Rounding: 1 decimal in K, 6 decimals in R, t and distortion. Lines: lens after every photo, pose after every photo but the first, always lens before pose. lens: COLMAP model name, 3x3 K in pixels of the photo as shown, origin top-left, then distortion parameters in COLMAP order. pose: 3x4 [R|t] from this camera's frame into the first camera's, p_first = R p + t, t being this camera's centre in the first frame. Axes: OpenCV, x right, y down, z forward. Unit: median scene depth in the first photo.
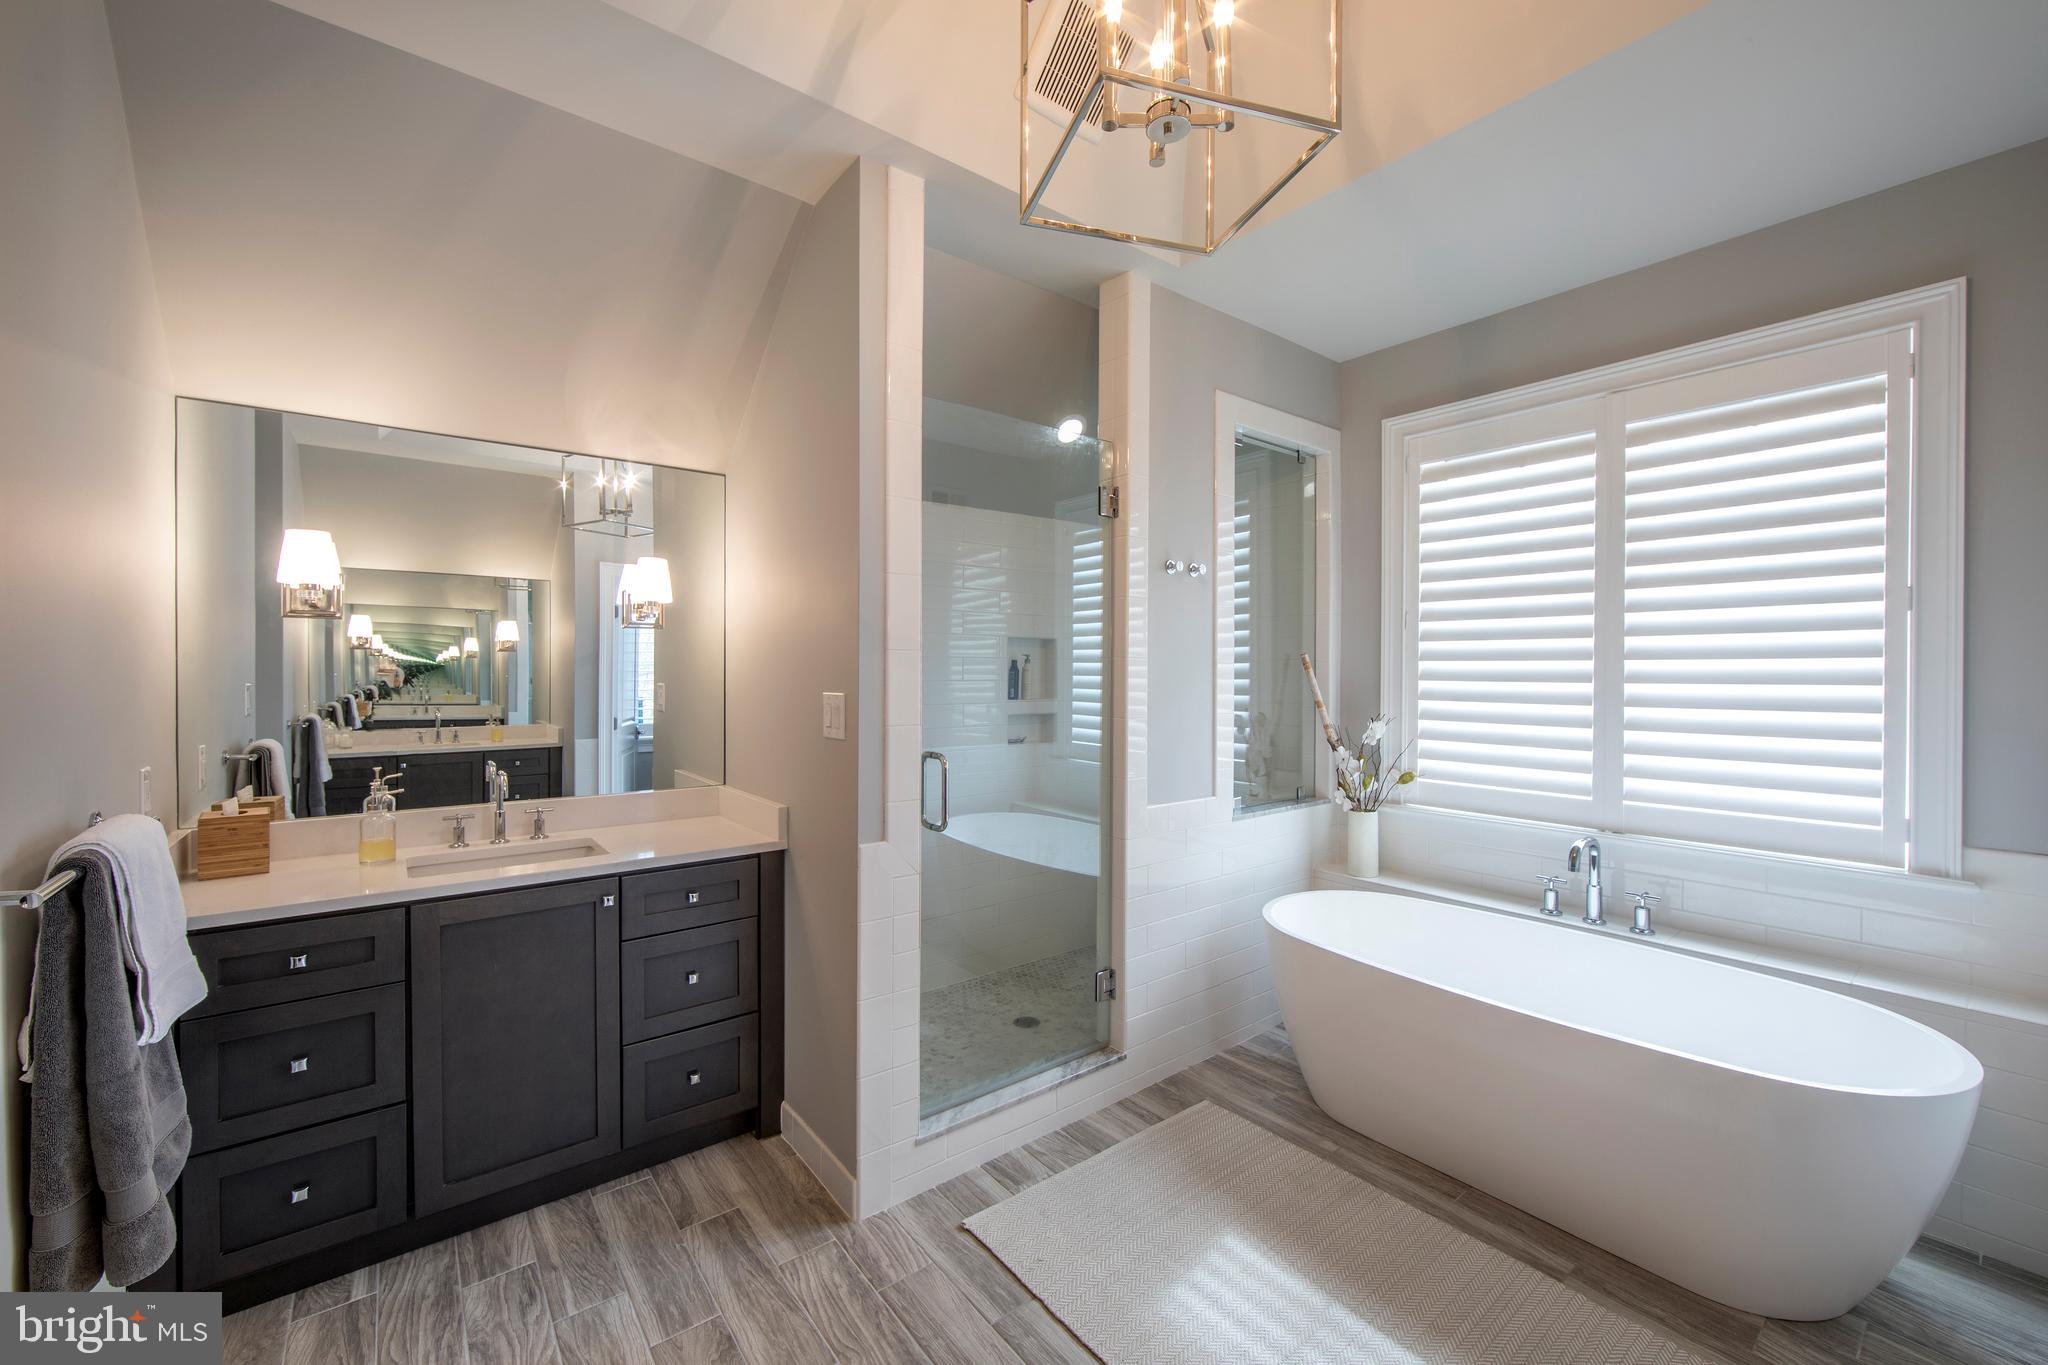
lens RADIAL K [[814.5, 0, 1021.7], [0, 814.5, 676.6], [0, 0, 1]] dist [-0.010845, 0.002059]
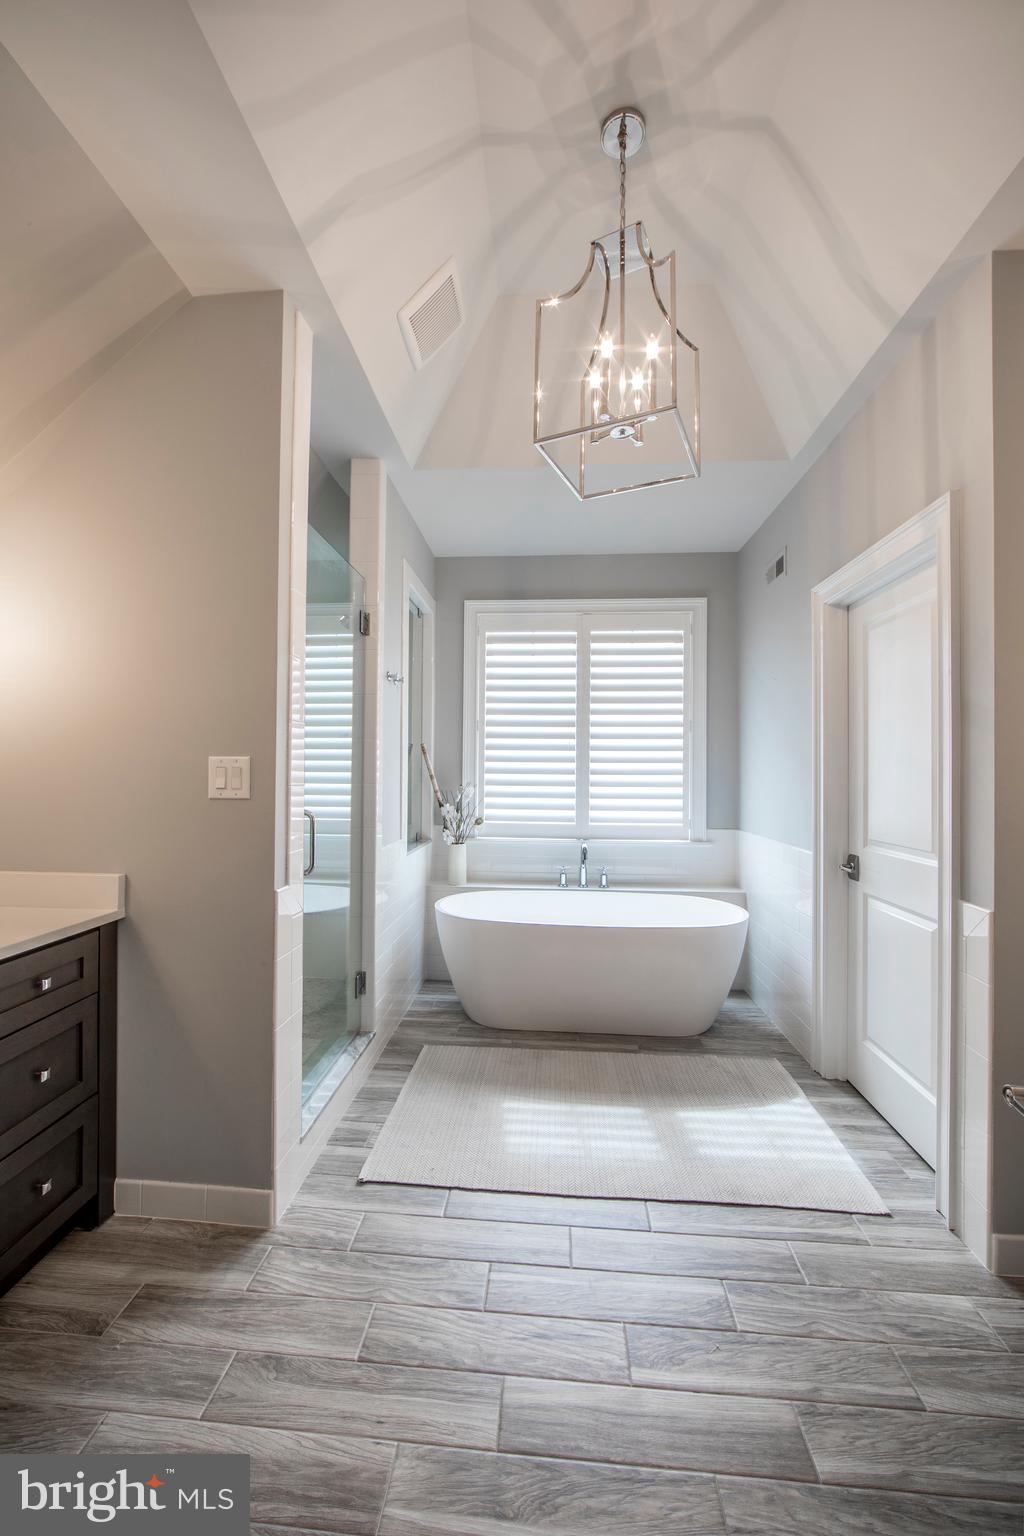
lens RADIAL K [[610.9, 0, 512.0], [0, 610.9, 768.0], [0, 0, 1]] dist [-0.010845, 0.002059]
pose [[0.672028, 0.007469, 0.740488, -0.532919], [-0.001360, 0.999960, -0.008853, 0.037925], [-0.740524, 0.004943, 0.672011, 0.163173]]
